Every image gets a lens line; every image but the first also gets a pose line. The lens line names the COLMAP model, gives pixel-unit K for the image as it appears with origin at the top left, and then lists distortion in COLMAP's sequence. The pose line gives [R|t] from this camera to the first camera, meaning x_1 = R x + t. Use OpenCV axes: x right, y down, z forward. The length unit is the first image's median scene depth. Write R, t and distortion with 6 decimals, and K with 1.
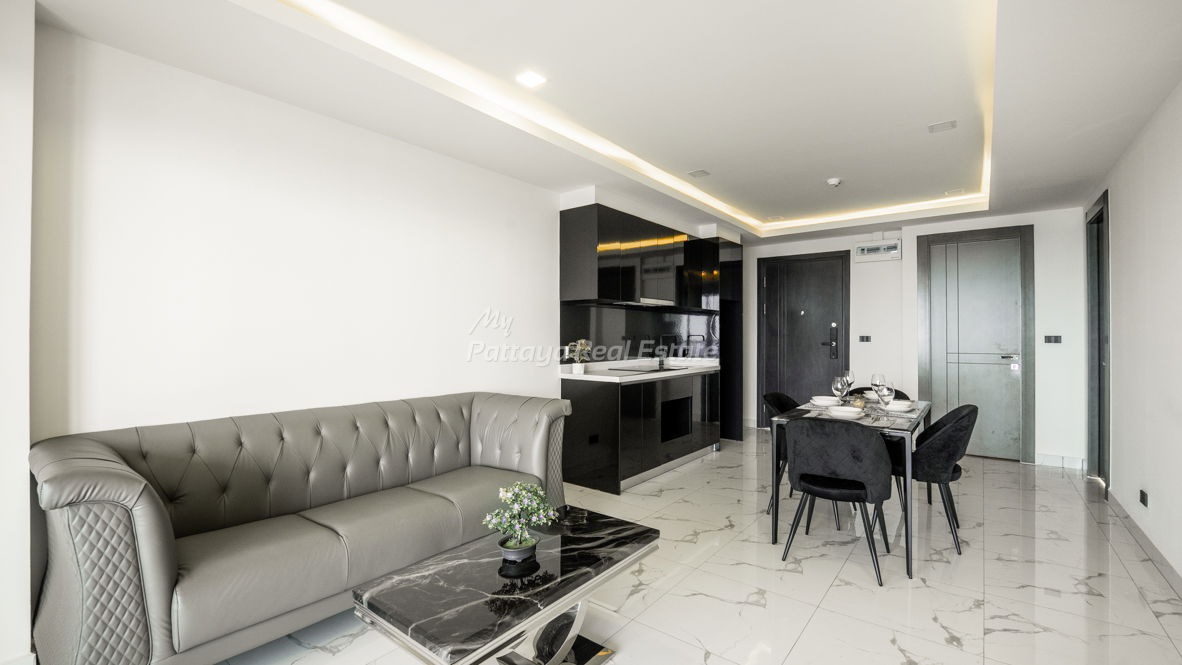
lens RADIAL K [[491.9, 0, 574.2], [0, 491.9, 333.5], [0, 0, 1]] dist [-0.020573, 0.000406]
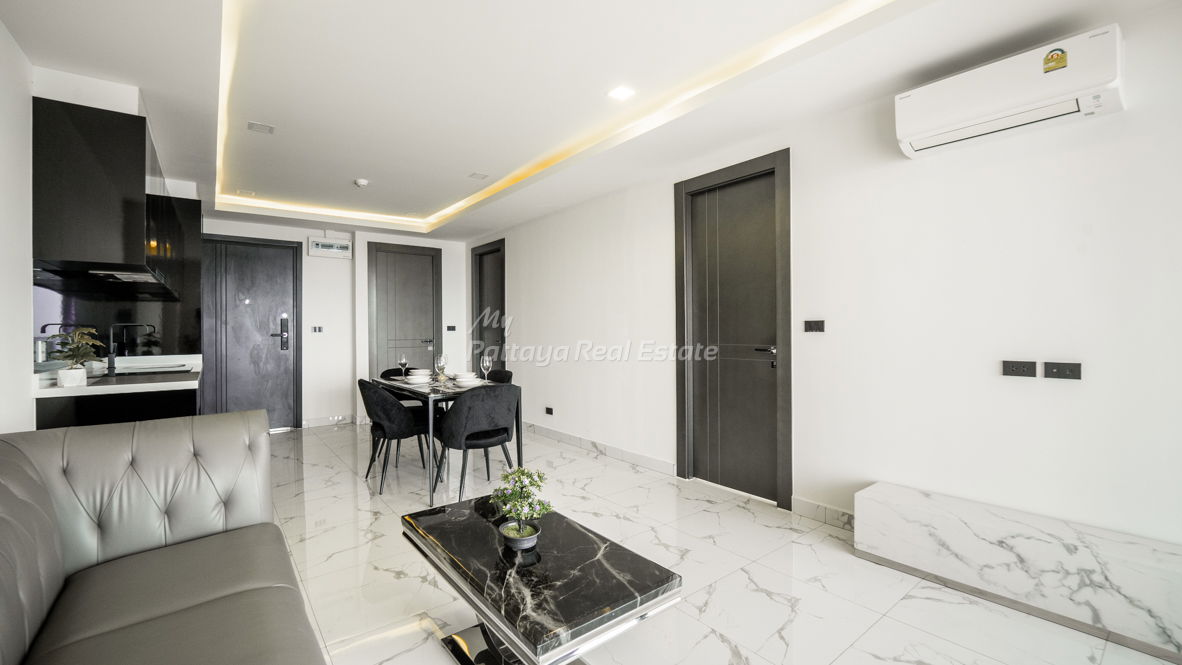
lens RADIAL K [[491.3, 0, 587.1], [0, 491.3, 334.9], [0, 0, 1]] dist [-0.022258, -0.000289]
pose [[0.227298, -0.013671, 0.973729, -0.391272], [0.001516, 0.999905, 0.013685, 0.012612], [-0.973824, -0.001634, 0.227297, 0.254782]]
